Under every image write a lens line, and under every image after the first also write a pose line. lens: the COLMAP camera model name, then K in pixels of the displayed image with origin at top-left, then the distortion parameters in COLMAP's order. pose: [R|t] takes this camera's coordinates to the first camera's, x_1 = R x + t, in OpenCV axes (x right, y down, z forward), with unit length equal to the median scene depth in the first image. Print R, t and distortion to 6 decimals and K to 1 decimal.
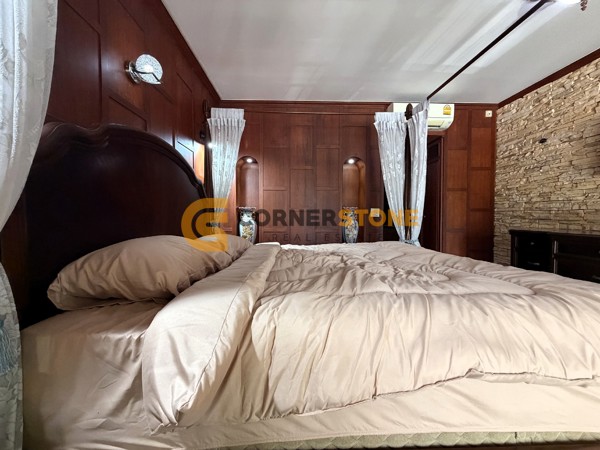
lens RADIAL K [[239.5, 0, 298.1], [0, 239.5, 225.2], [0, 0, 1]] dist [-0.000485, 0.000206]
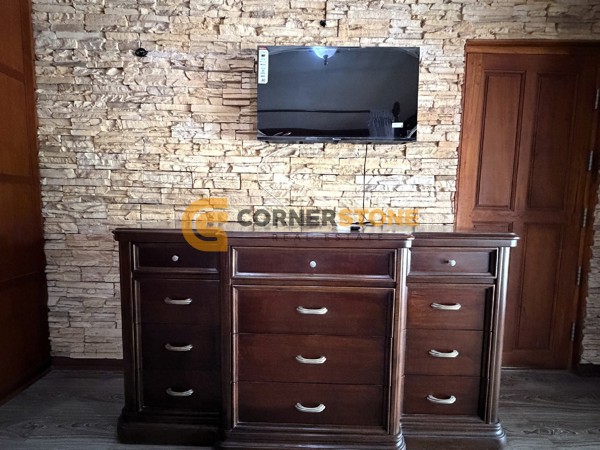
lens RADIAL K [[239.5, 0, 298.1], [0, 239.5, 225.2], [0, 0, 1]] dist [-0.000485, 0.000206]
pose [[0.024663, -0.064515, 0.997612, 0.468855], [0.018699, 0.997771, 0.064063, -0.004235], [-0.999521, 0.017075, 0.025814, 0.625223]]
